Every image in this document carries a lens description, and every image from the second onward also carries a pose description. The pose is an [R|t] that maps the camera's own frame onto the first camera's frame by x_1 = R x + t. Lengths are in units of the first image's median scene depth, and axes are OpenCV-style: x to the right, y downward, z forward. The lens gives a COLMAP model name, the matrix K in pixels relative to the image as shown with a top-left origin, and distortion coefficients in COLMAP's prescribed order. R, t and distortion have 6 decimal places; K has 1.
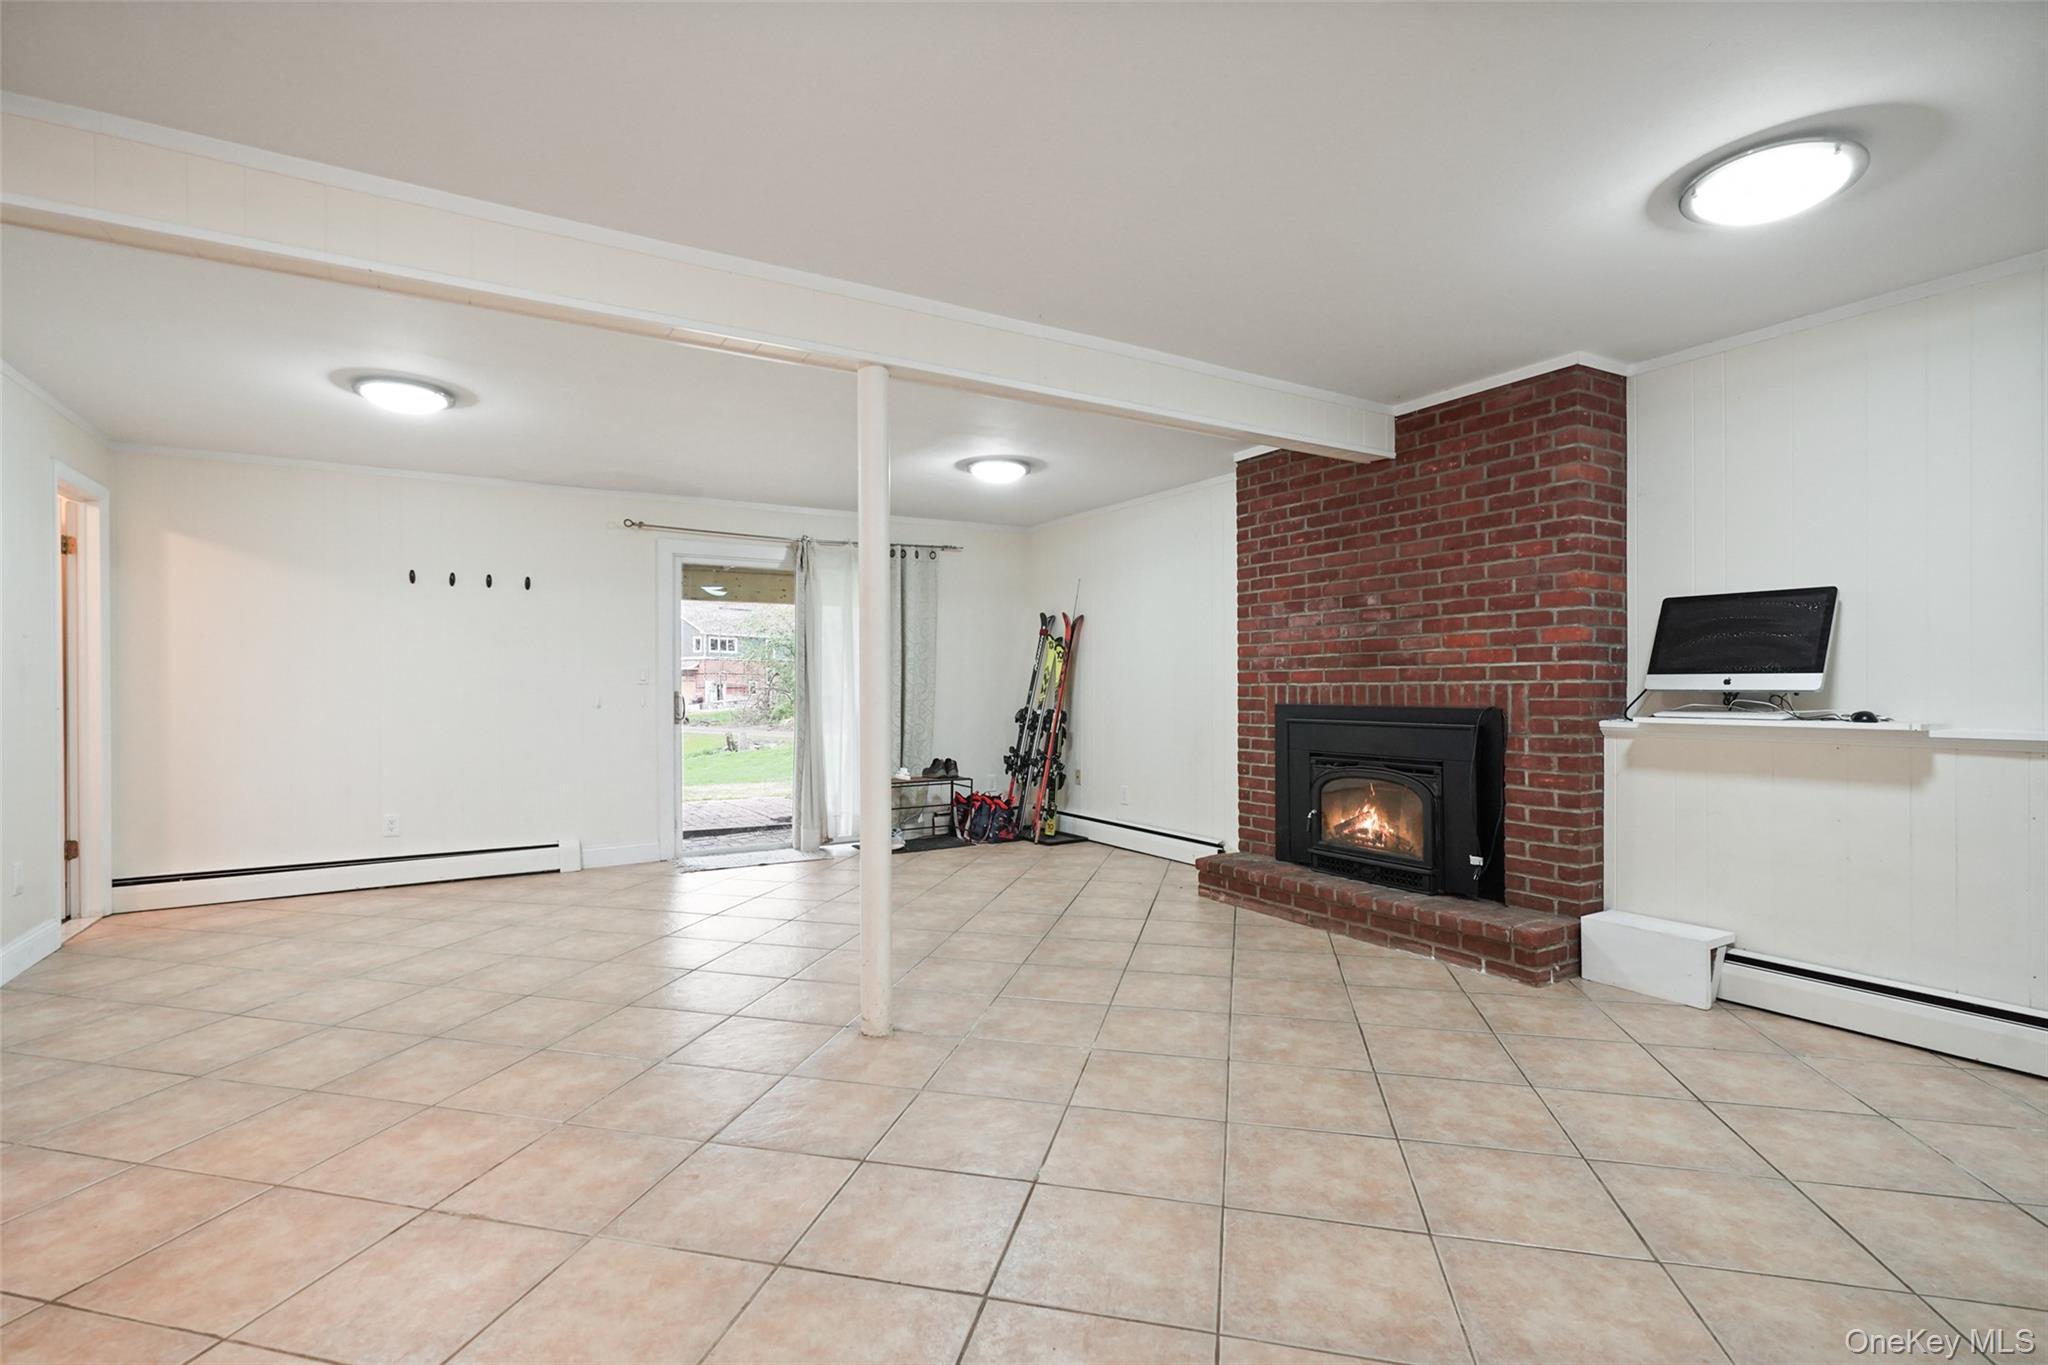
lens RADIAL K [[929.1, 0, 1003.0], [0, 929.1, 692.8], [0, 0, 1]] dist [-0.003659, 0.001016]
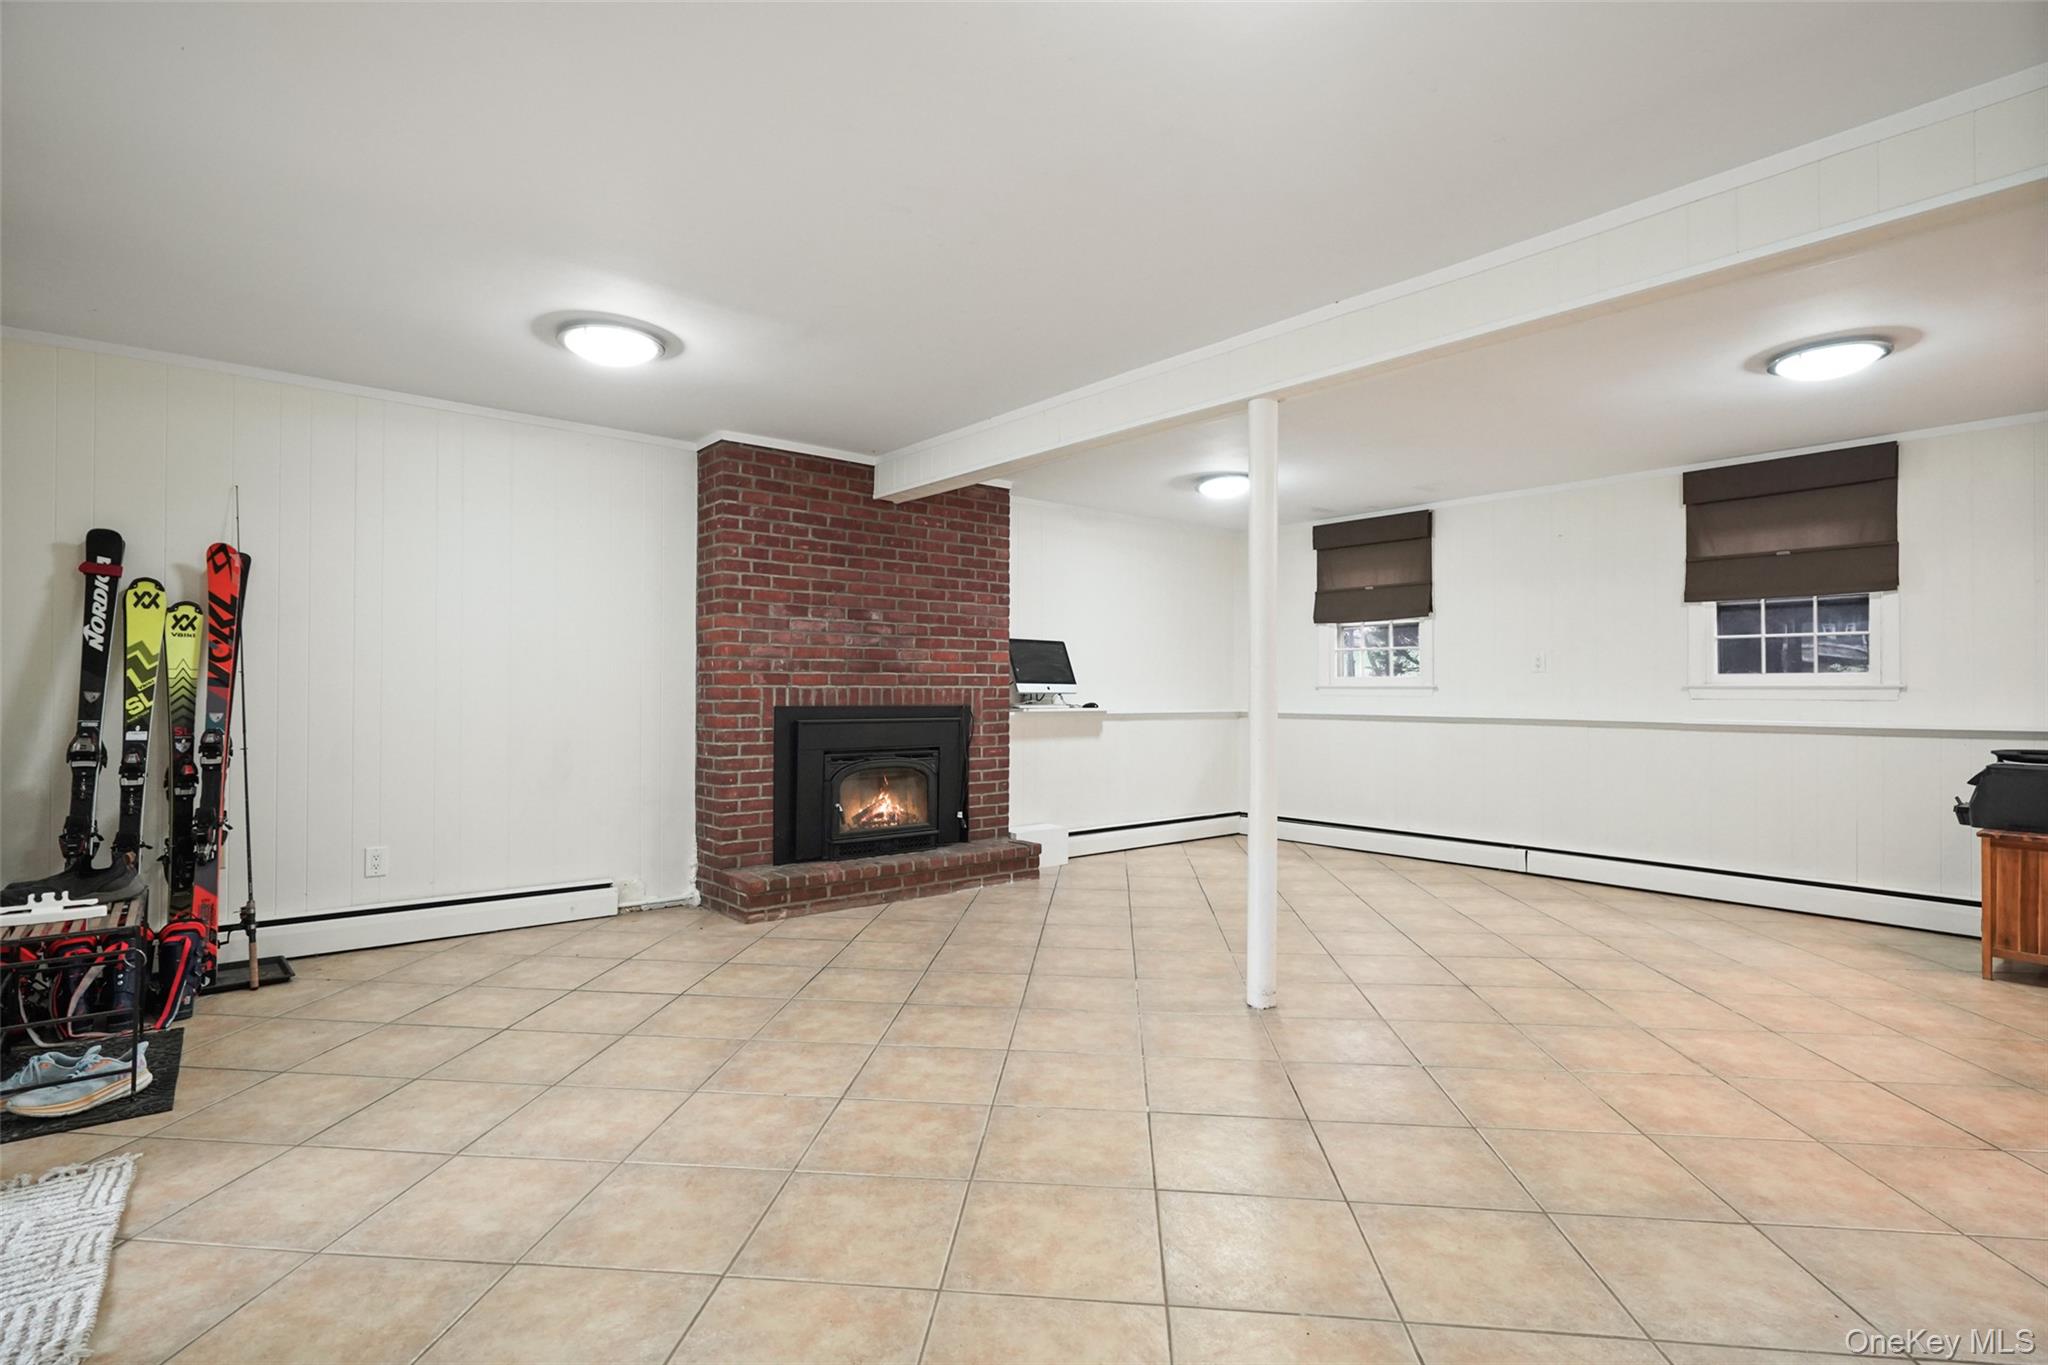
lens RADIAL K [[969.4, 0, 1024.0], [0, 969.4, 682.5], [0, 0, 1]] dist [-0.002718, -0.000223]
pose [[-0.145656, 0.011425, 0.989269, -0.864880], [0.002548, 0.999934, -0.011173, -0.001314], [-0.989332, 0.000893, -0.145675, 1.017341]]
